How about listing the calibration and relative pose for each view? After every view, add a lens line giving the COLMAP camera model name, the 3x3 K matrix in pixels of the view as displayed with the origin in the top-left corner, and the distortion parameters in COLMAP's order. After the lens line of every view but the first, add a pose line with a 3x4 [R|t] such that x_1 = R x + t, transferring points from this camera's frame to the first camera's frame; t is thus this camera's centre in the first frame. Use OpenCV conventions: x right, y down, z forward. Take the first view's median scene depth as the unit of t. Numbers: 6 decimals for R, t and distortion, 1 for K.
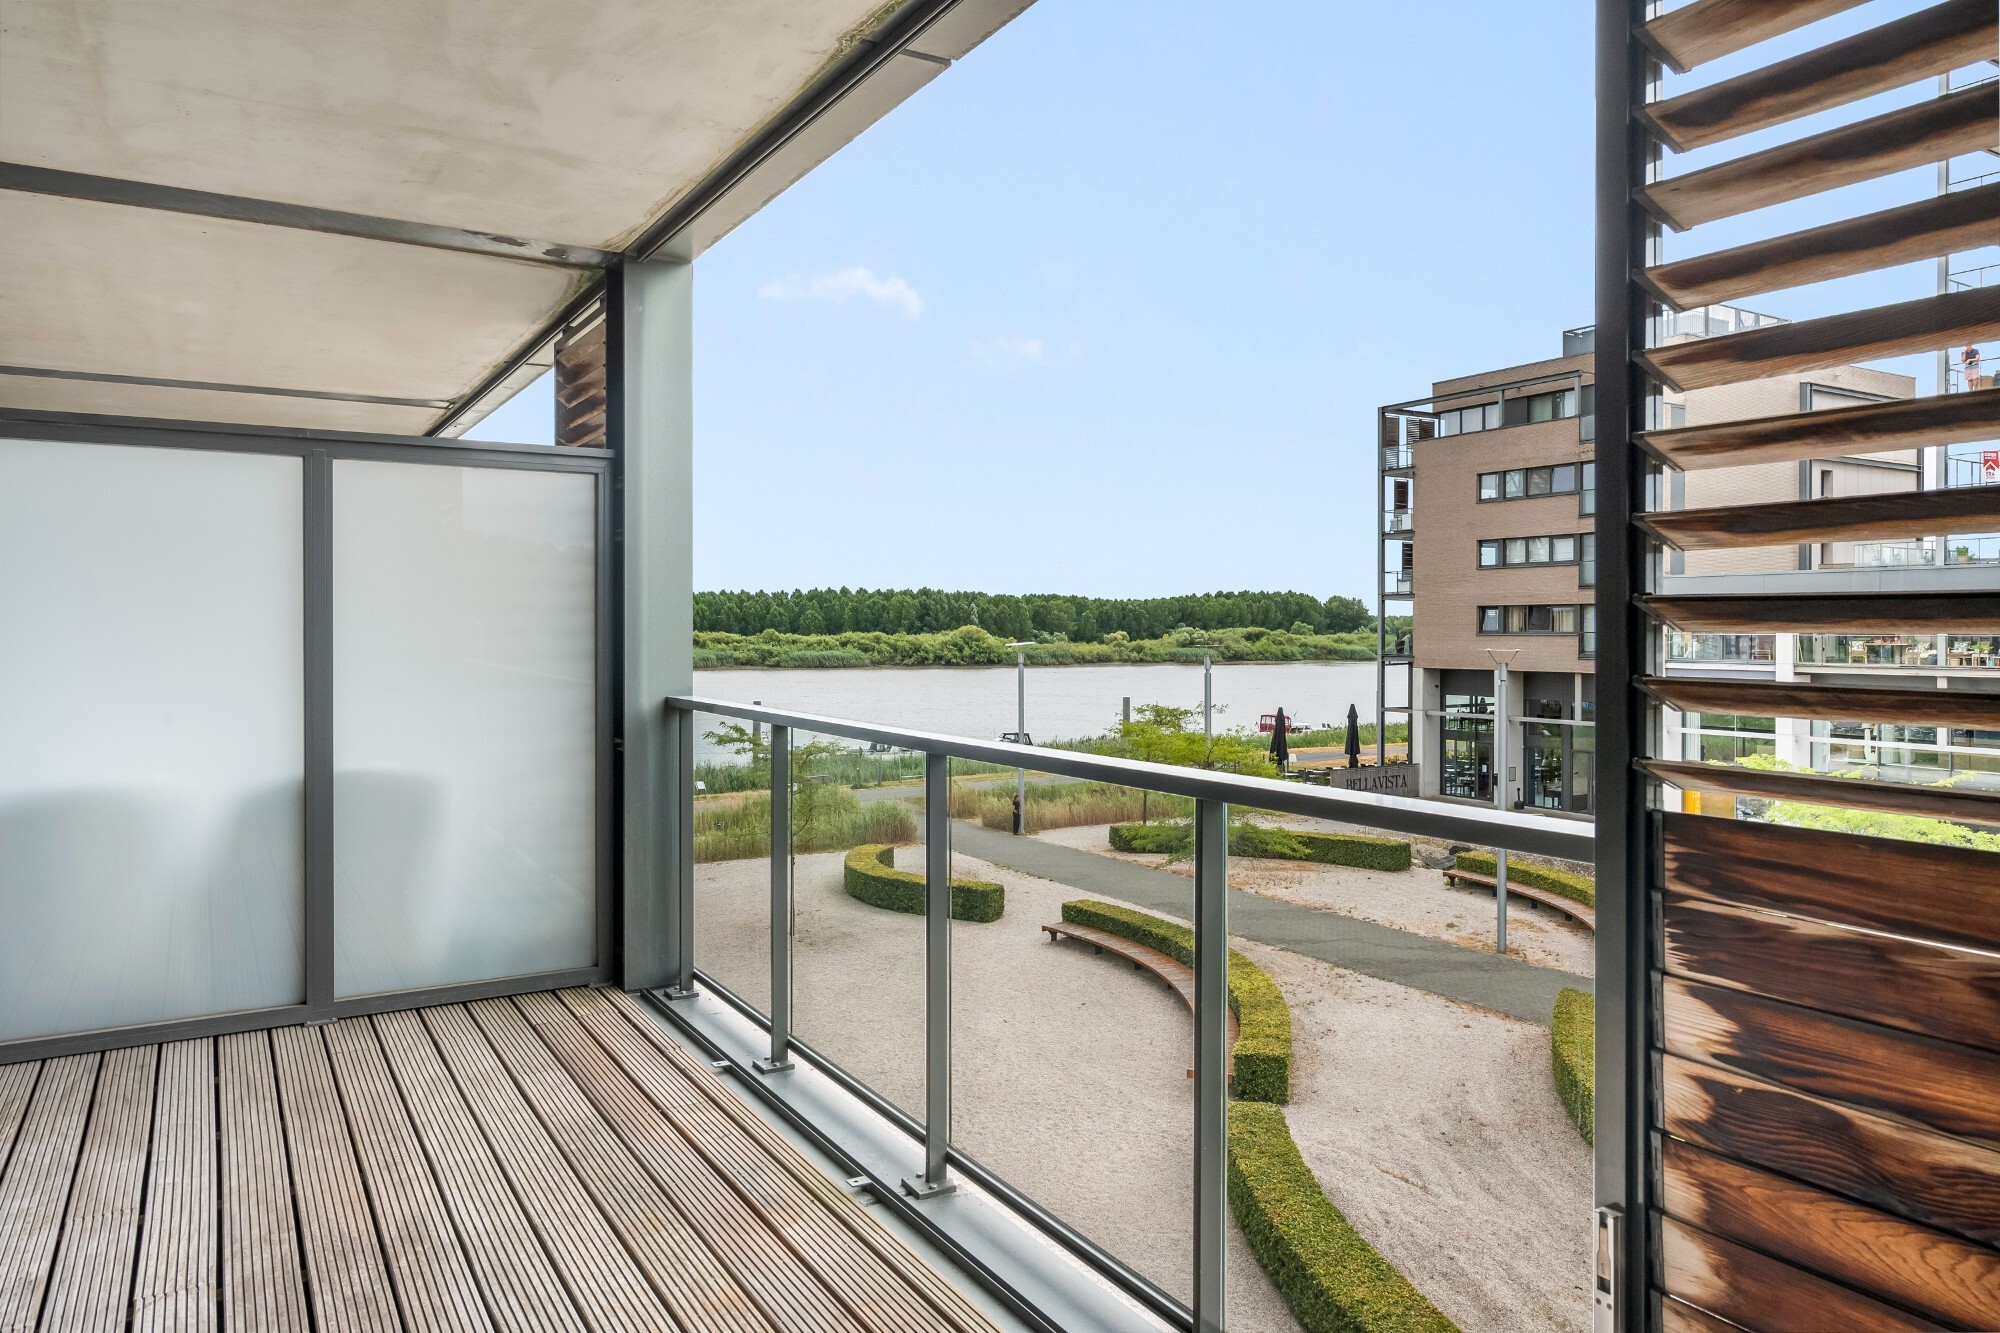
lens RADIAL K [[1319.1, 0, 1001.7], [0, 1319.1, 622.8], [0, 0, 1]] dist [0.000103, -0.000319]
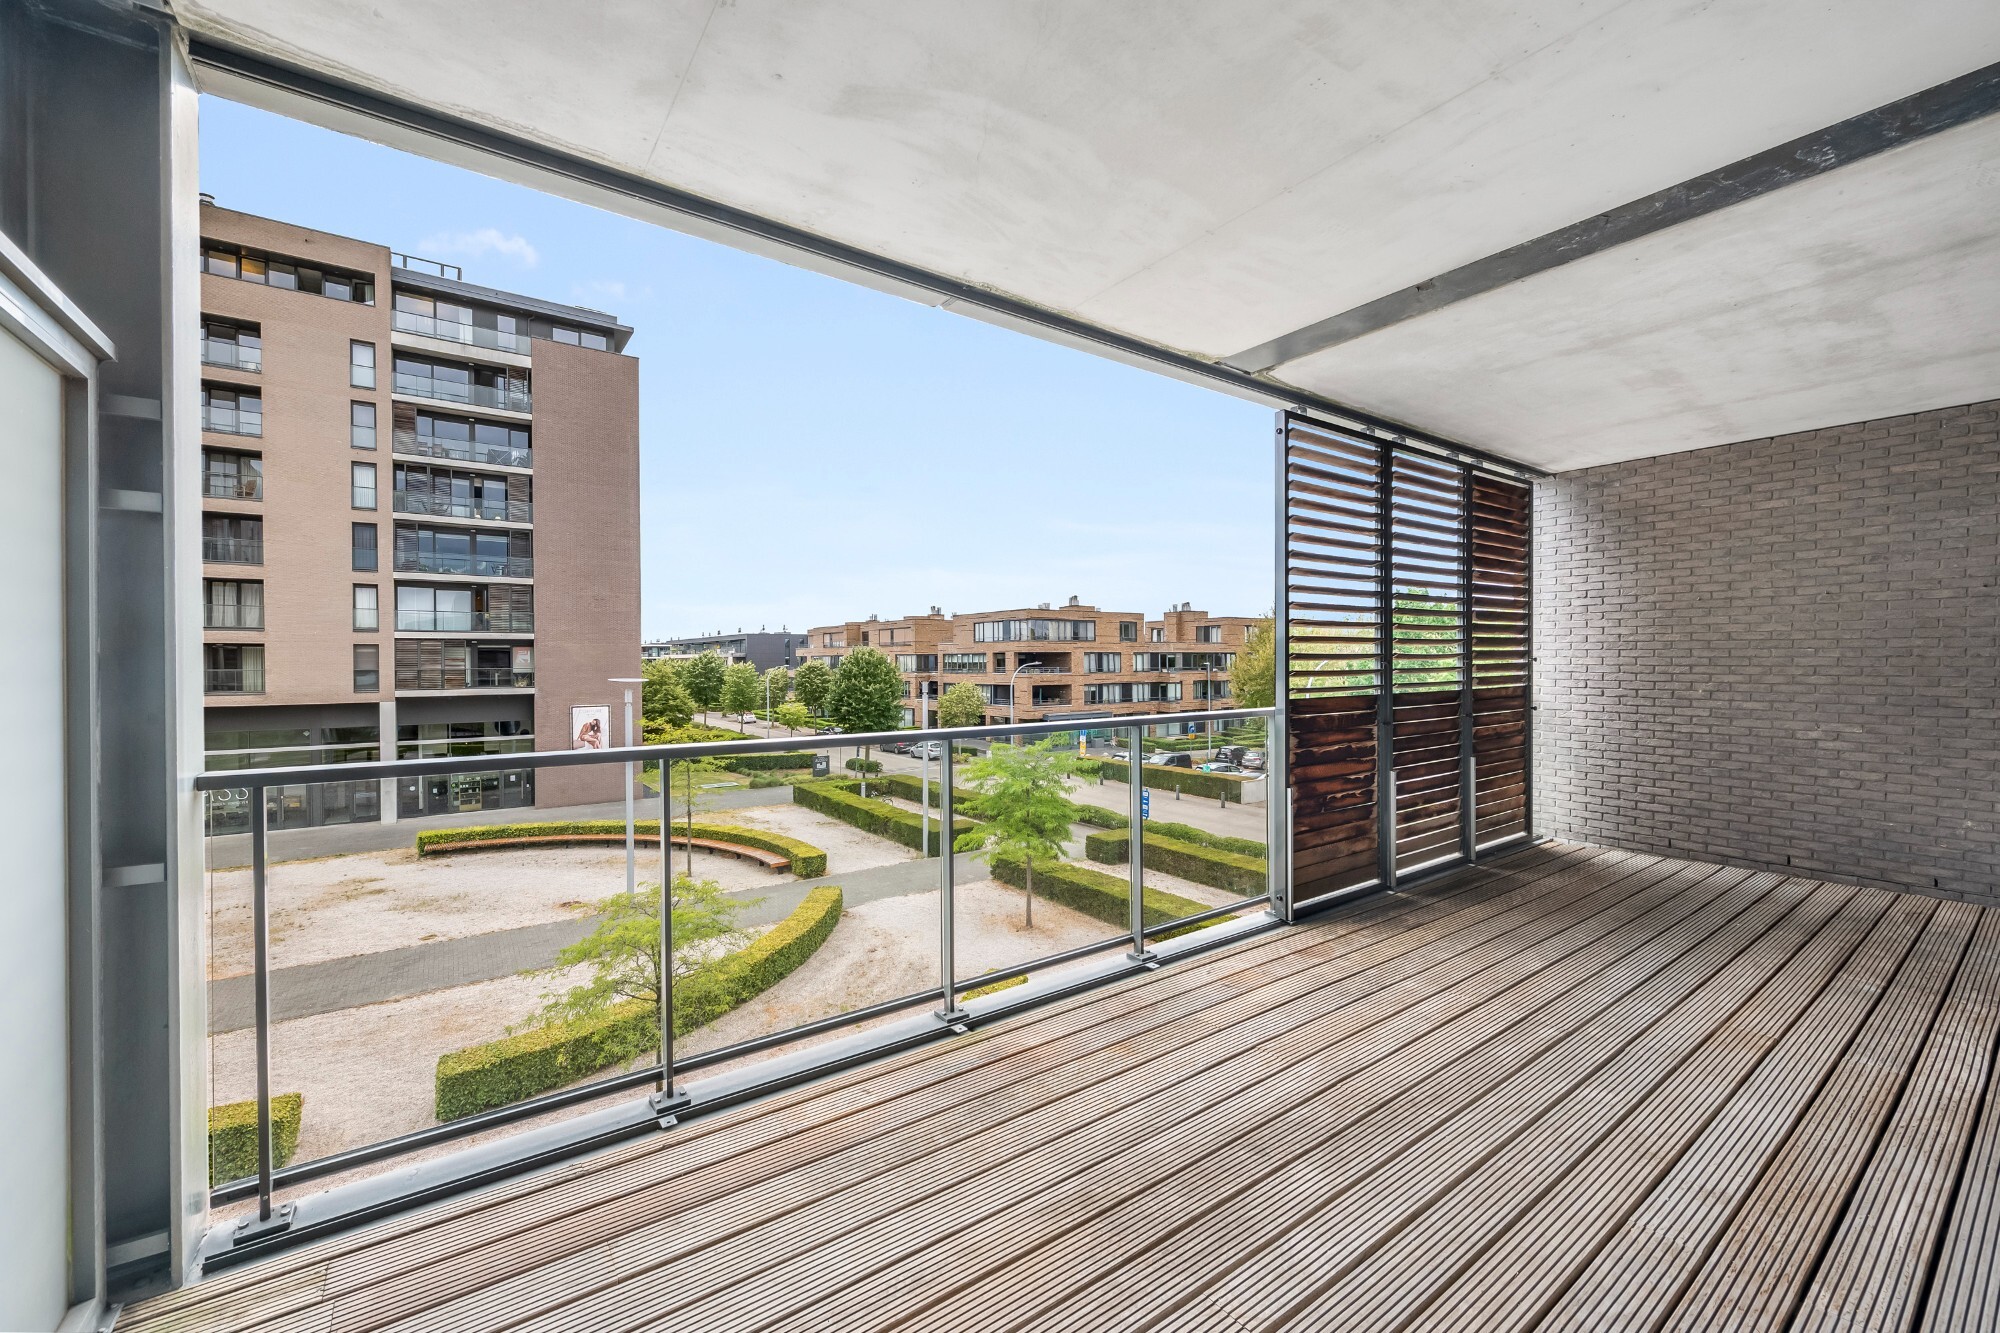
lens RADIAL K [[799.3, 0, 1005.9], [0, 799.3, 650.6], [0, 0, 1]] dist [0.001640, -0.000326]
pose [[-0.080440, 0.008641, 0.996722, -1.035993], [-0.002304, 0.999958, -0.008855, -0.001206], [-0.996757, -0.003009, -0.080417, 1.027046]]
